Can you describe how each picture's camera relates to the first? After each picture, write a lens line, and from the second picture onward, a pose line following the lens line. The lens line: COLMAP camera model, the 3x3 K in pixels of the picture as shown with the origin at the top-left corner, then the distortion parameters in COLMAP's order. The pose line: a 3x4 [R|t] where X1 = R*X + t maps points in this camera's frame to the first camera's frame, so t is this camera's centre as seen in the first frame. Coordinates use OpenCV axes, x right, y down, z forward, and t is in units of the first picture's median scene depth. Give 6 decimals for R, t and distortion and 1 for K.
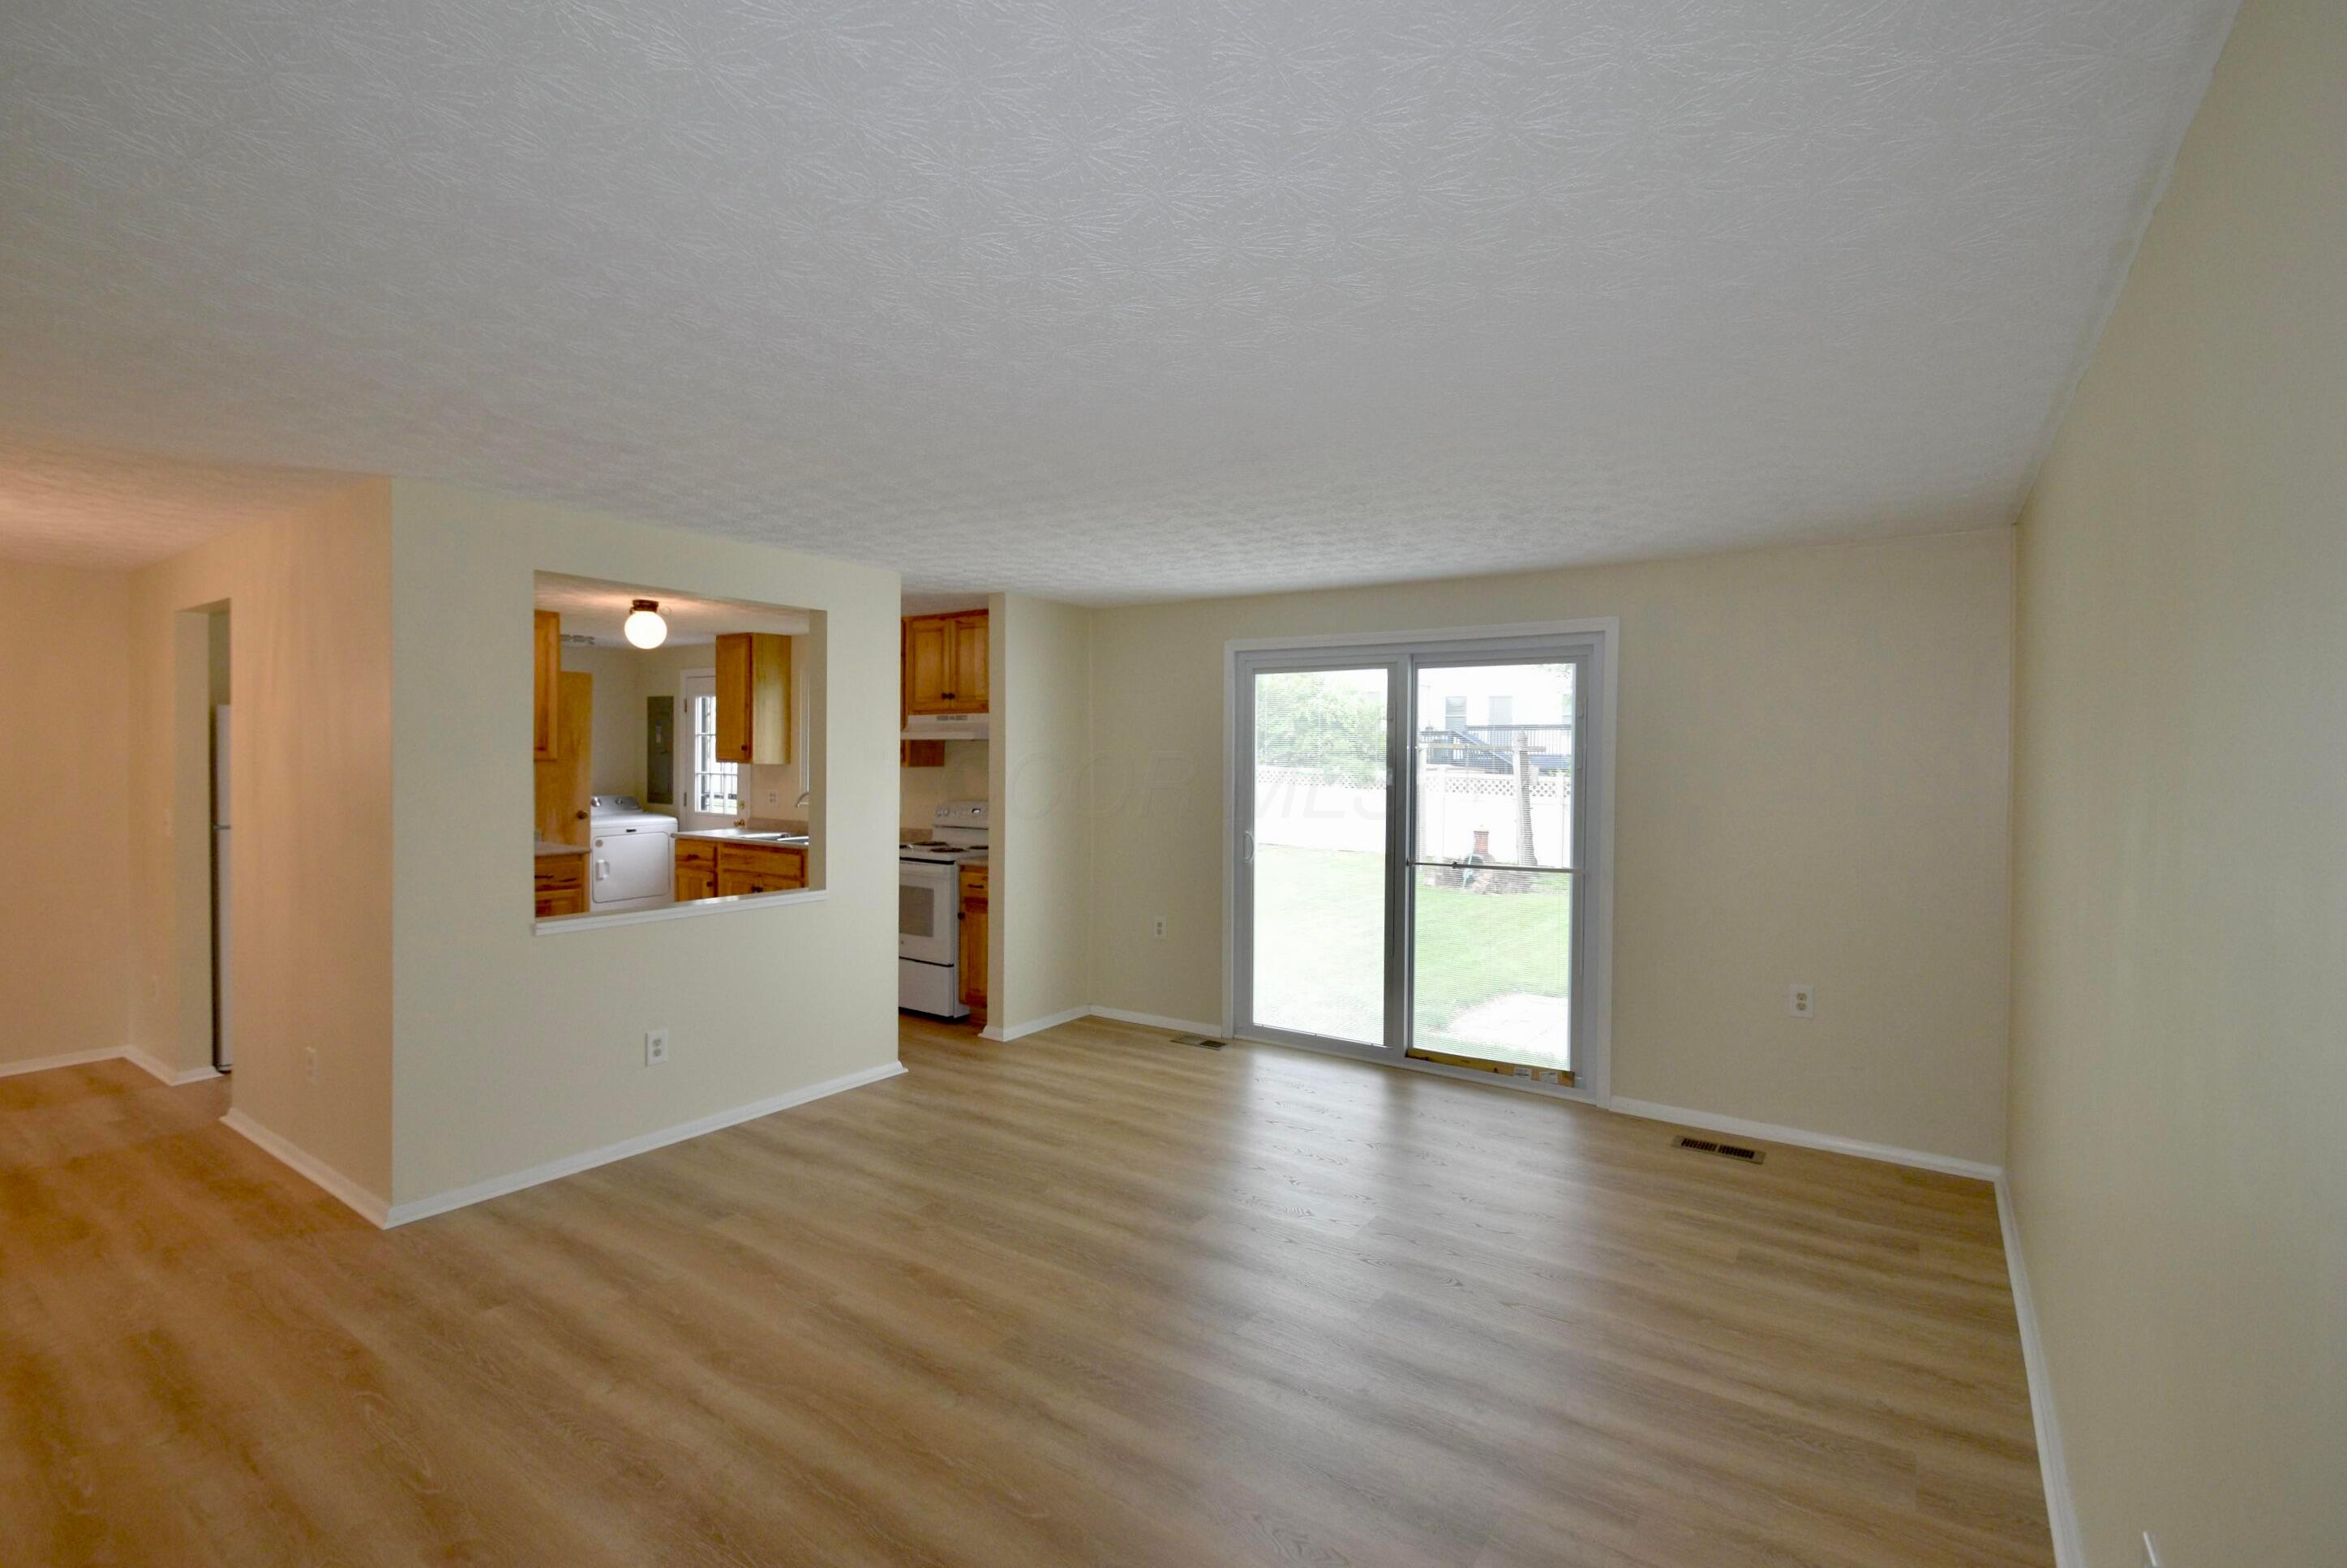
lens RADIAL K [[1071.4, 0, 1168.8], [0, 1071.4, 761.1], [0, 0, 1]] dist [0.010122, -0.016865]
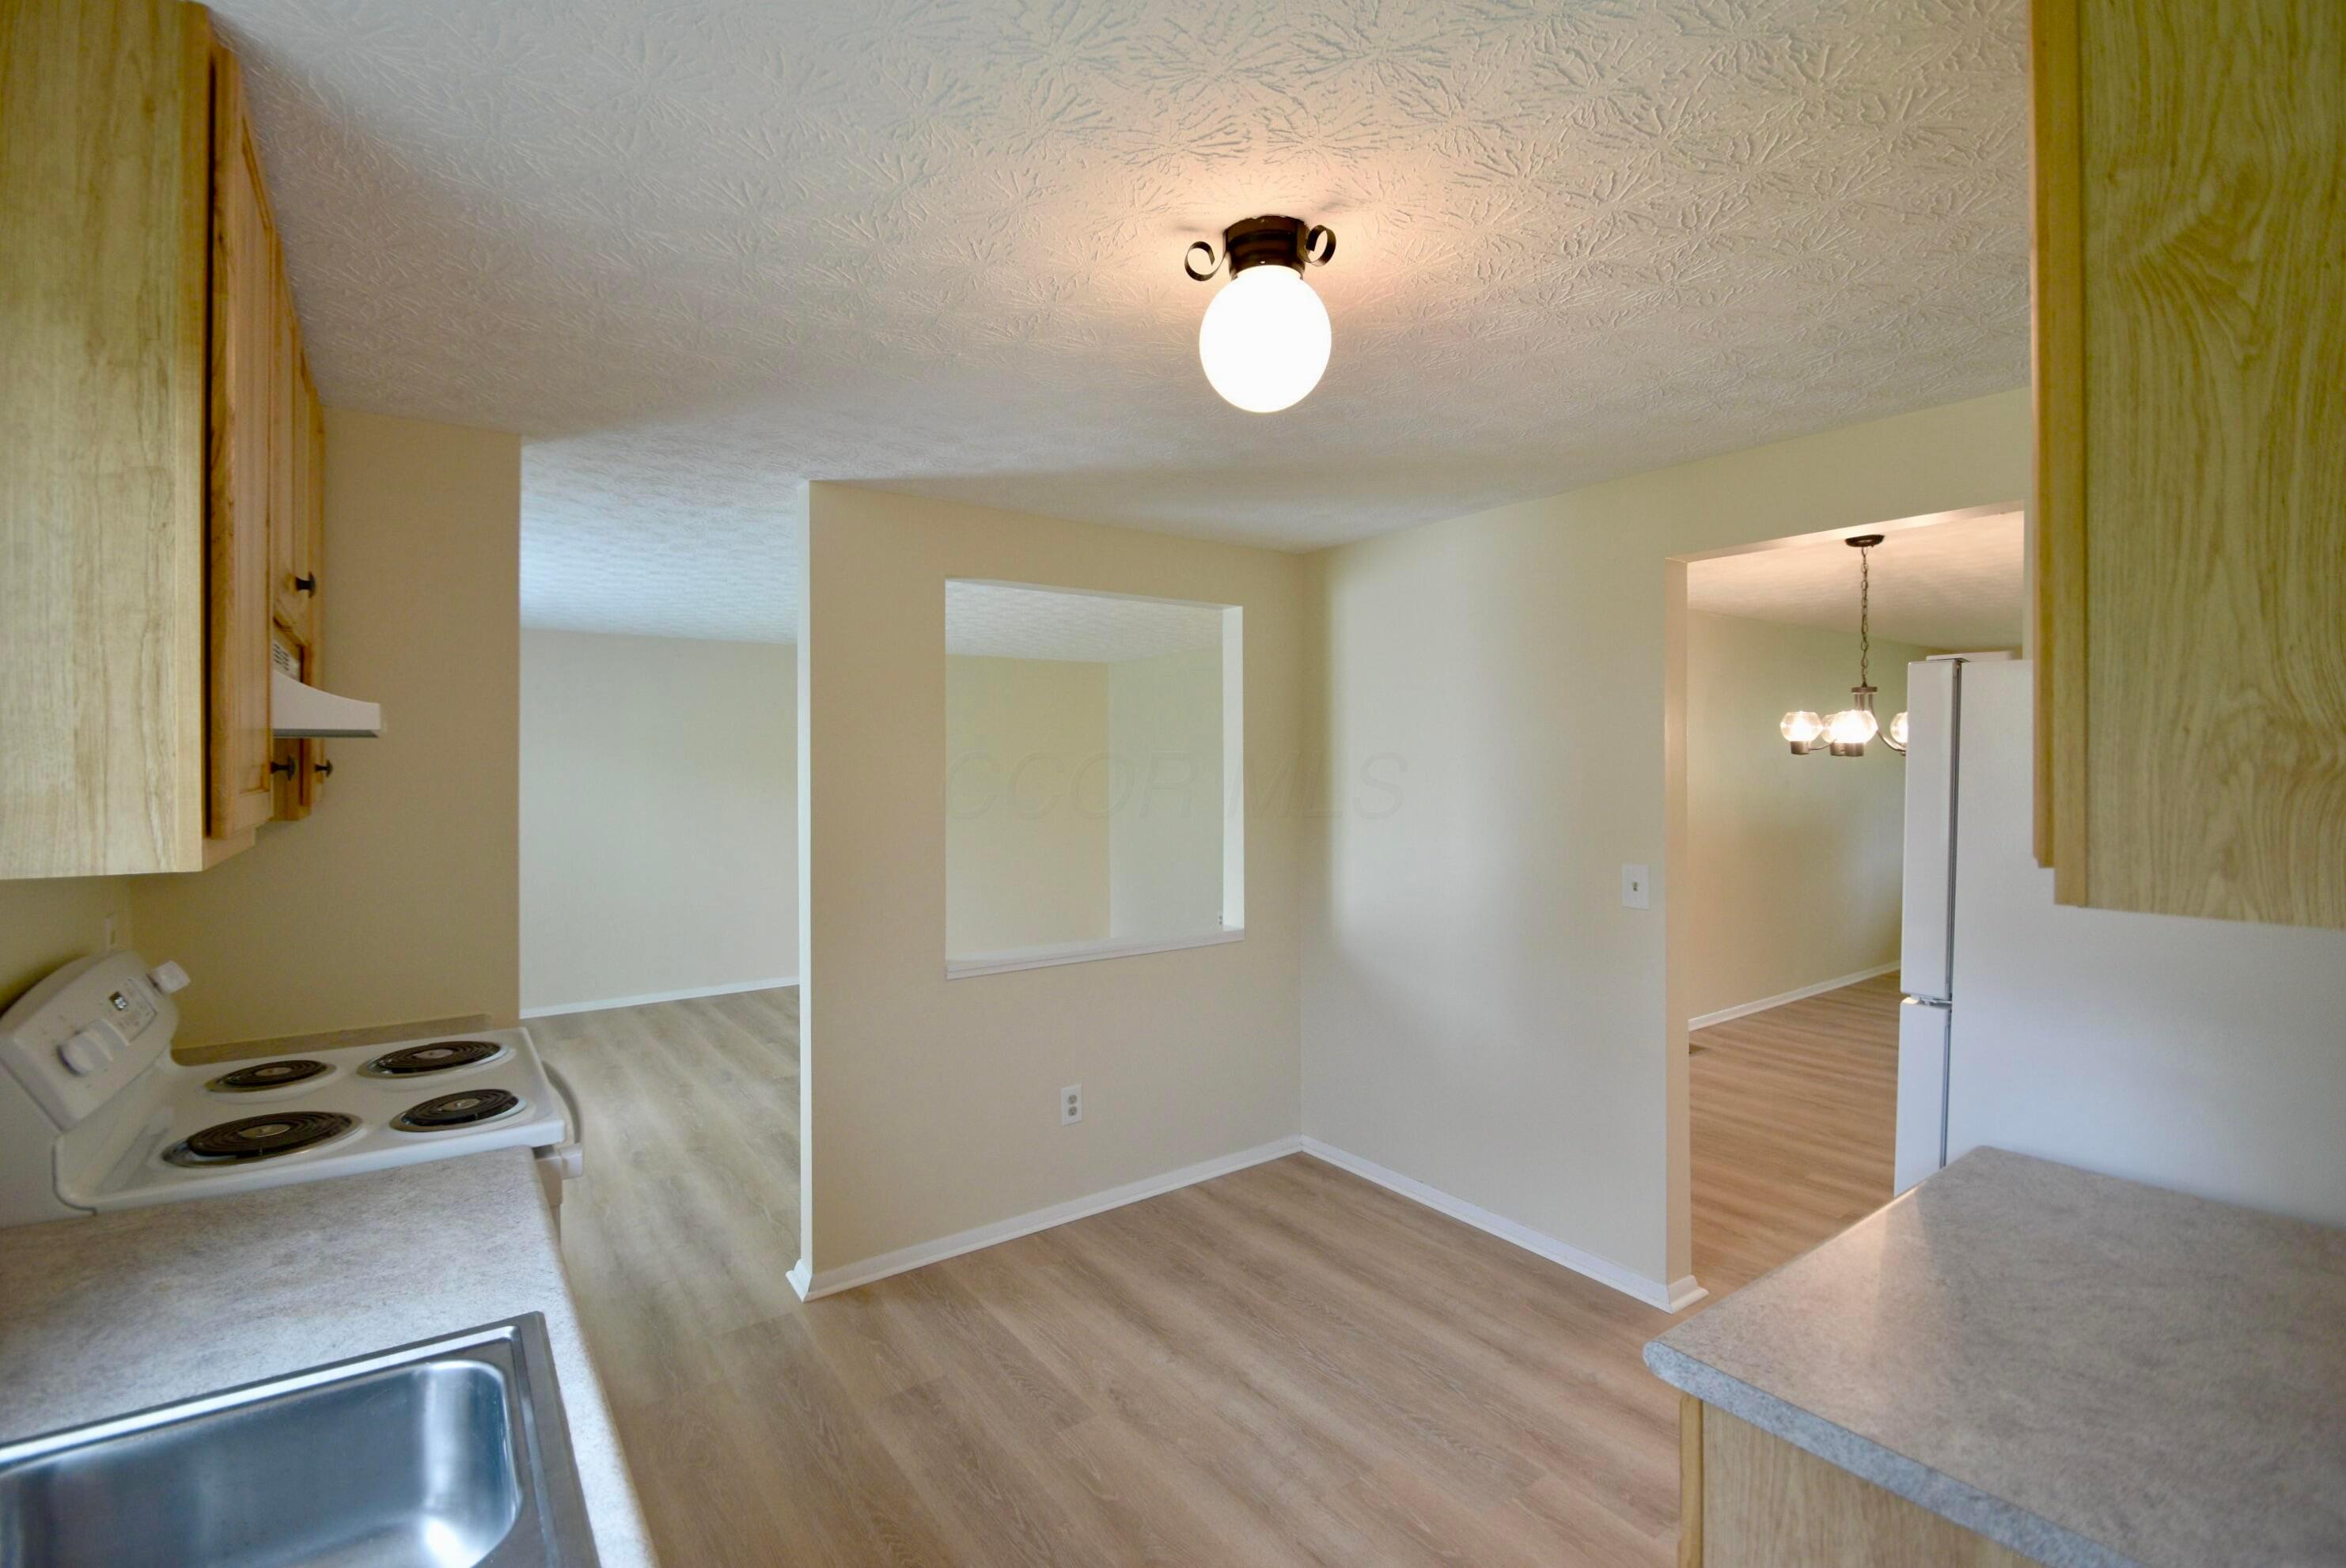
lens RADIAL K [[1038.2, 0, 1172.5], [0, 1038.2, 769.6], [0, 0, 1]] dist [0.002644, -0.014804]
pose [[-0.943792, -0.009871, 0.330393, -0.640412], [-0.002555, 0.999742, 0.022570, -0.024725], [-0.330531, 0.020457, -0.943573, 1.455113]]
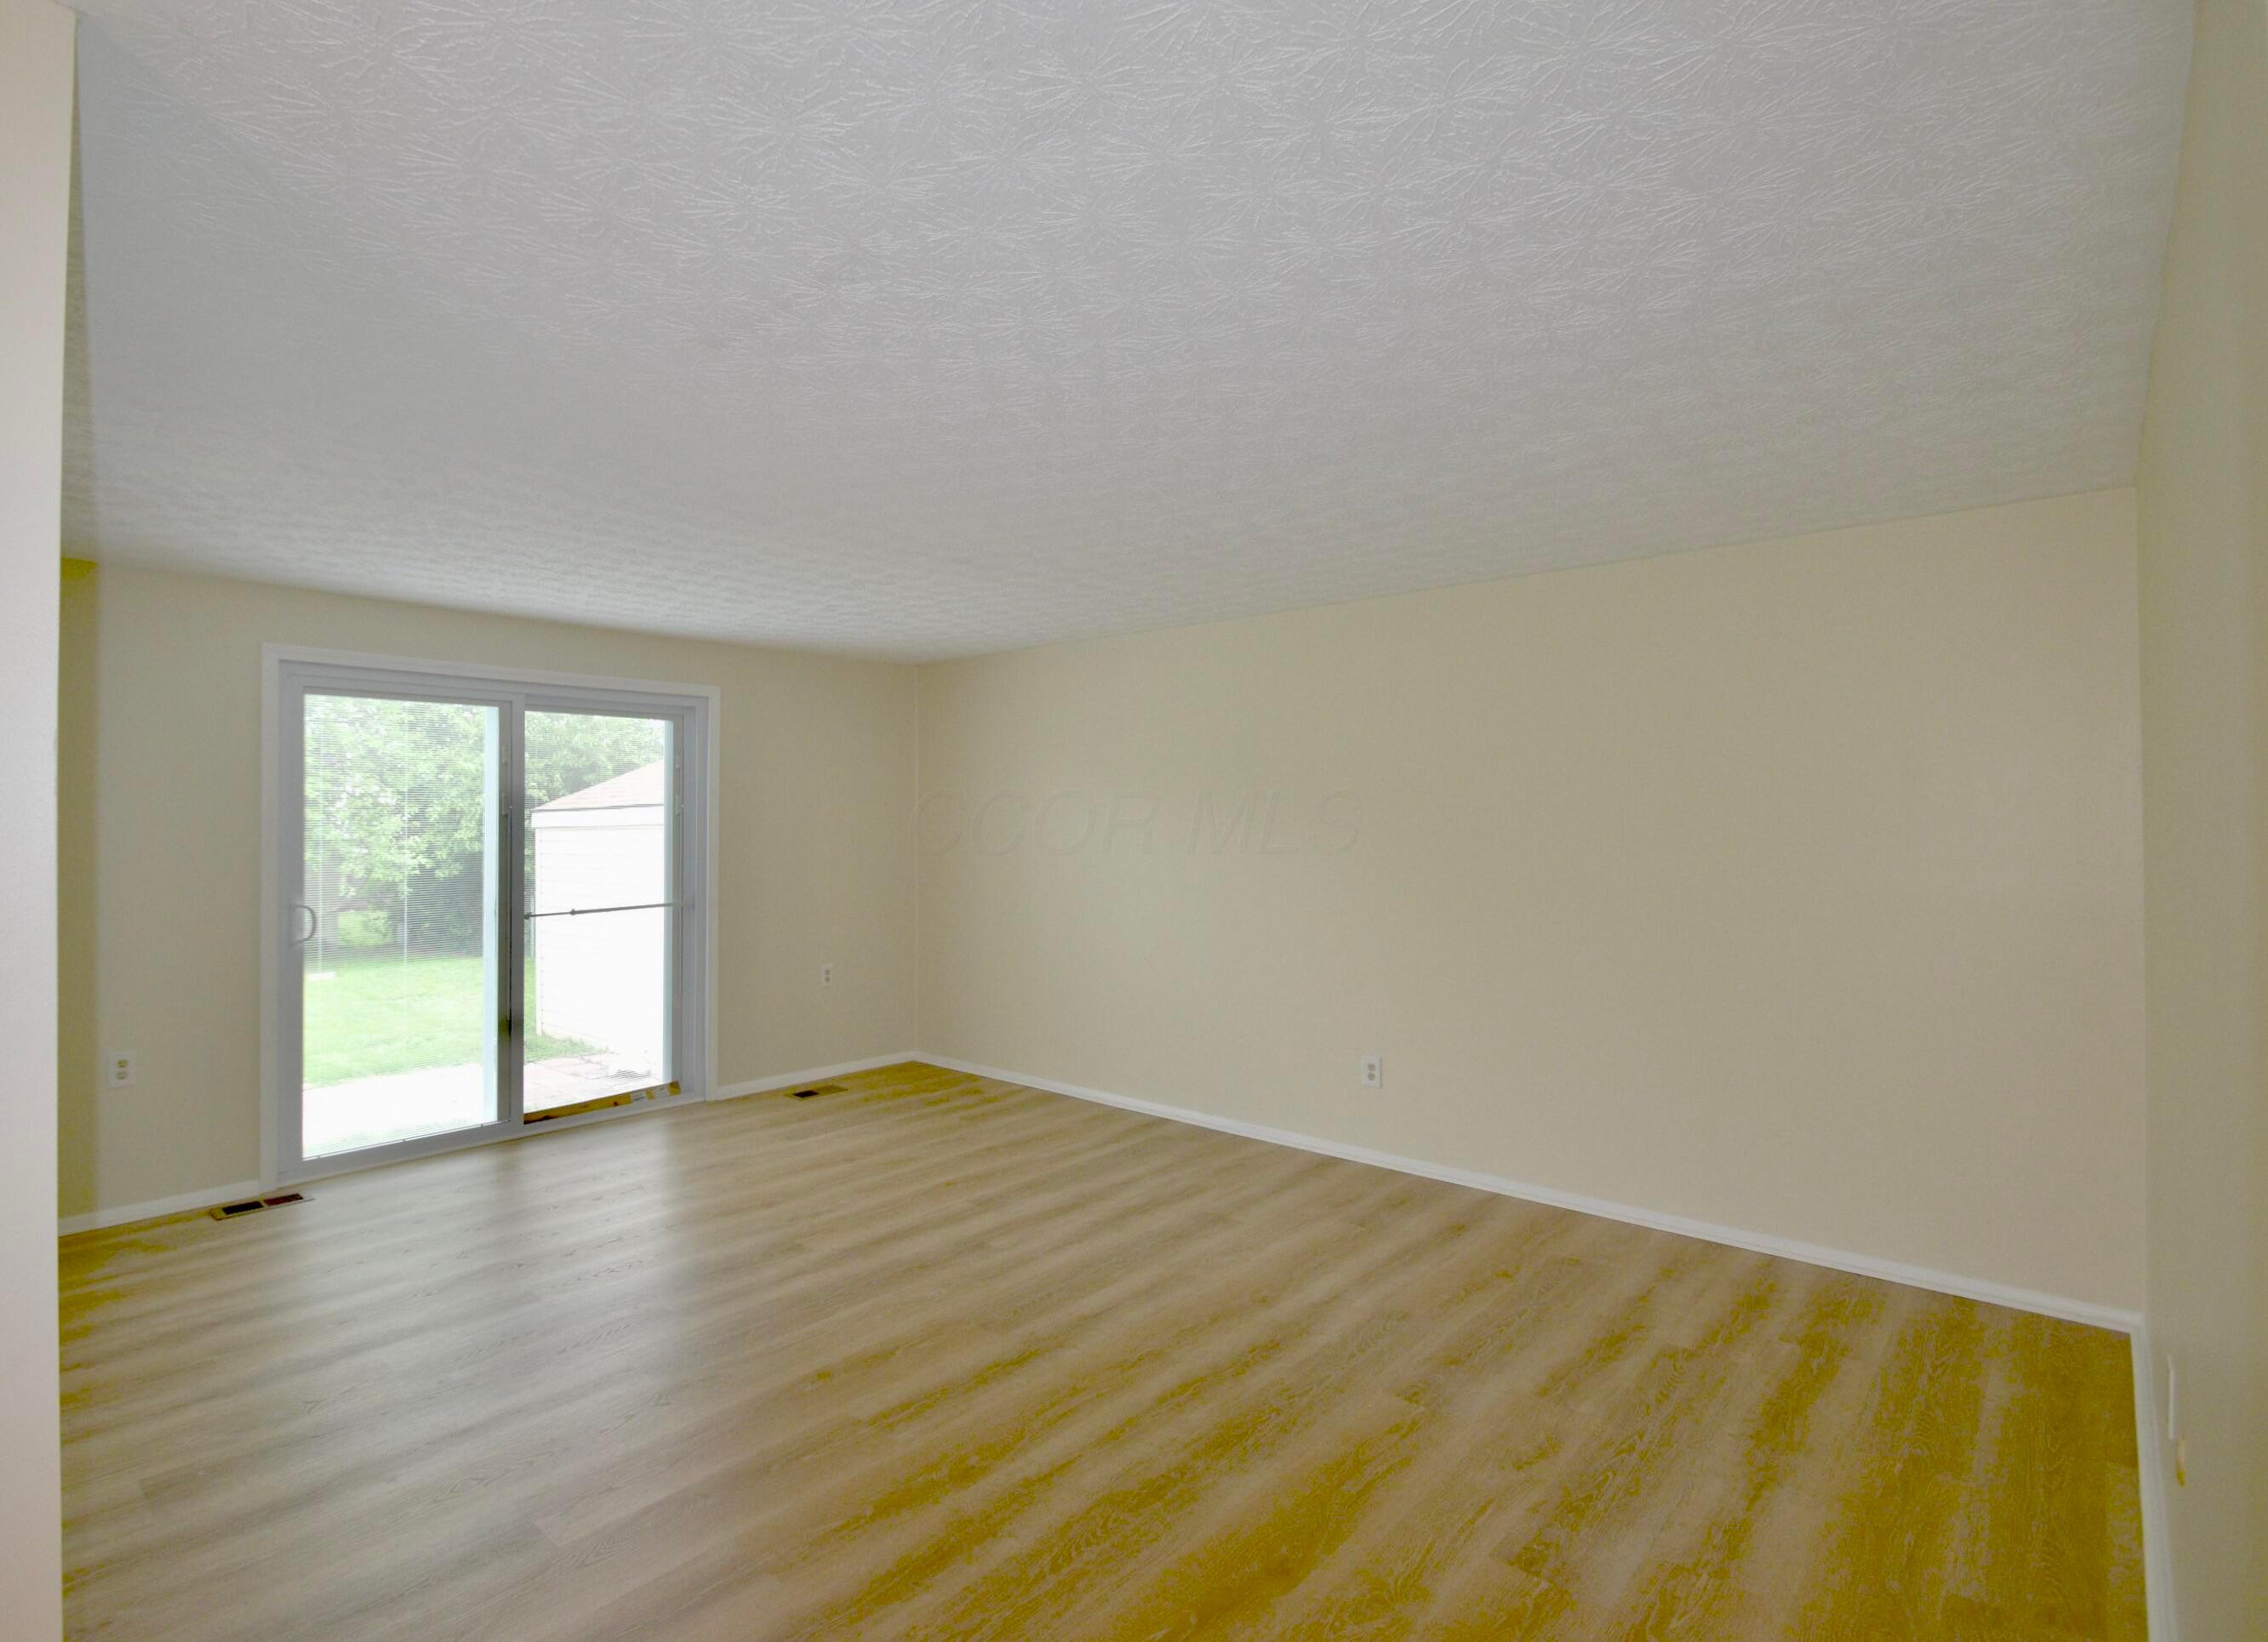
lens RADIAL K [[1114.9, 0, 1054.9], [0, 1114.9, 790.2], [0, 0, 1]] dist [0.000020, -0.012587]
pose [[0.139344, 0.012894, 0.990160, -0.673377], [0.008011, 0.999868, -0.014148, 0.002367], [-0.990212, 0.009903, 0.139222, 0.401784]]
